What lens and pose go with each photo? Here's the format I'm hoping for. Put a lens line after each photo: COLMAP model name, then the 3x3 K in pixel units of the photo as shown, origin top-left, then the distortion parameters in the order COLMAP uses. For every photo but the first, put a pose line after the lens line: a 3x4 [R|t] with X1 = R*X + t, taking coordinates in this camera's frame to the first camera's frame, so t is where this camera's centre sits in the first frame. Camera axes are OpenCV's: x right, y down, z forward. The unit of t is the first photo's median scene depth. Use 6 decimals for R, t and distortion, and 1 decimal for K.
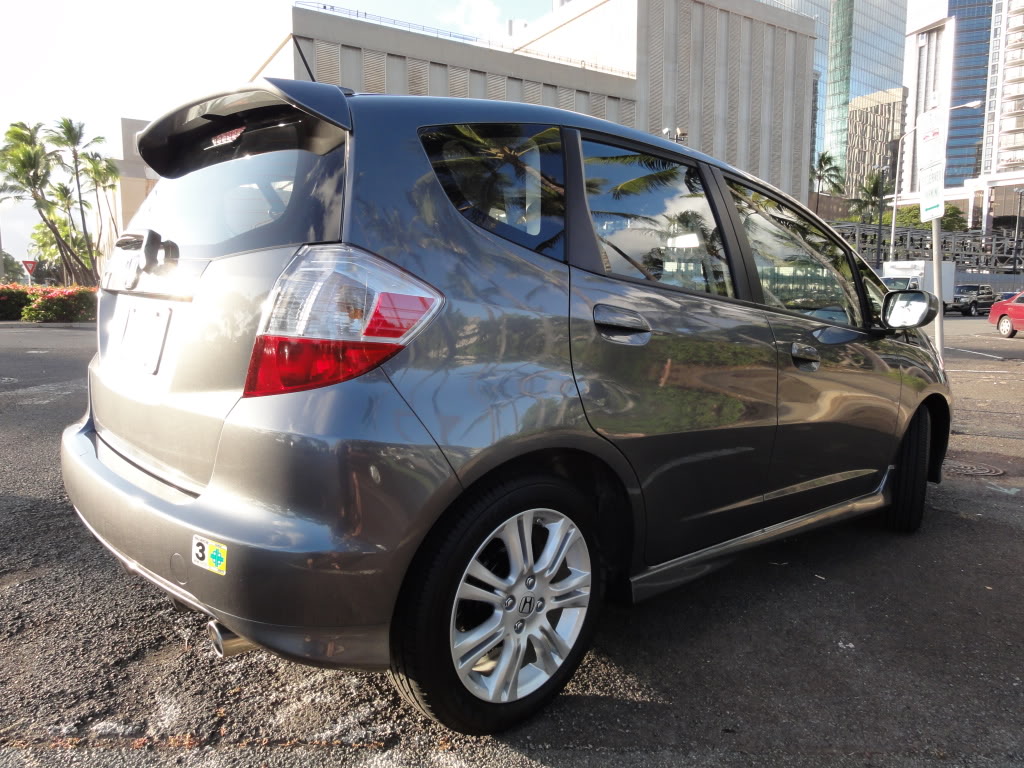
lens RADIAL K [[715.7, 0, 512.0], [0, 715.7, 384.0], [0, 0, 1]] dist [-0.005871, 0.003628]
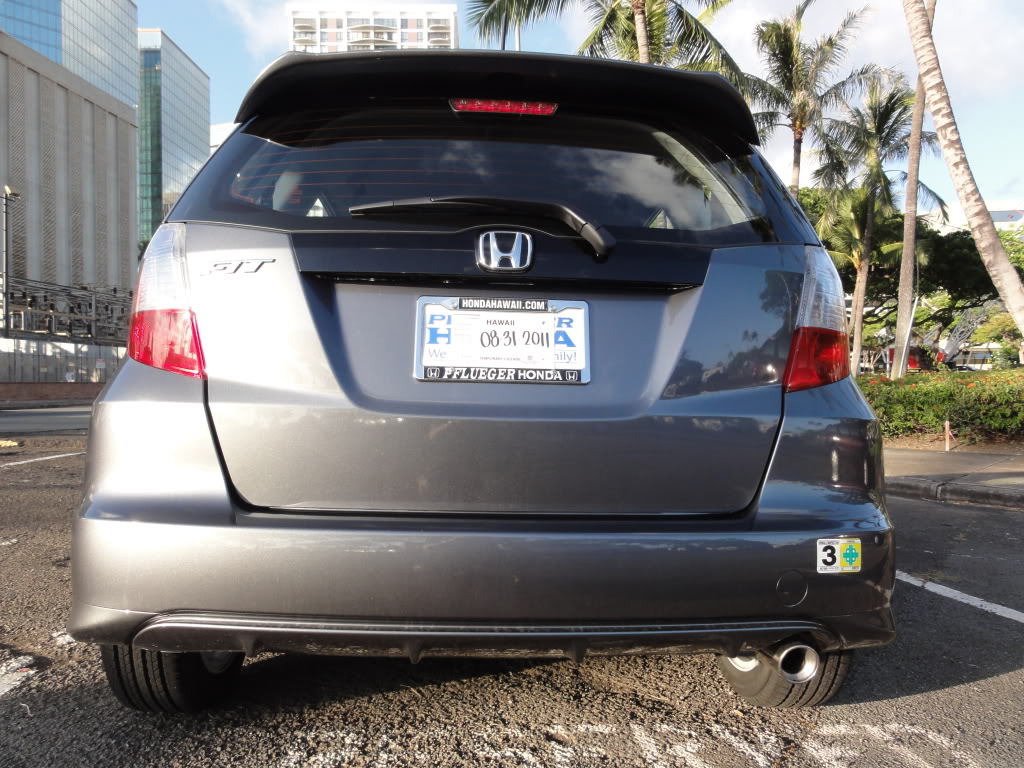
lens RADIAL K [[715.7, 0, 512.0], [0, 715.7, 384.0], [0, 0, 1]] dist [-0.005871, 0.003628]
pose [[0.640039, -0.001681, 0.768341, -1.394761], [0.094475, 0.992581, -0.076527, 0.047602], [-0.762512, 0.121570, 0.635450, 0.698620]]
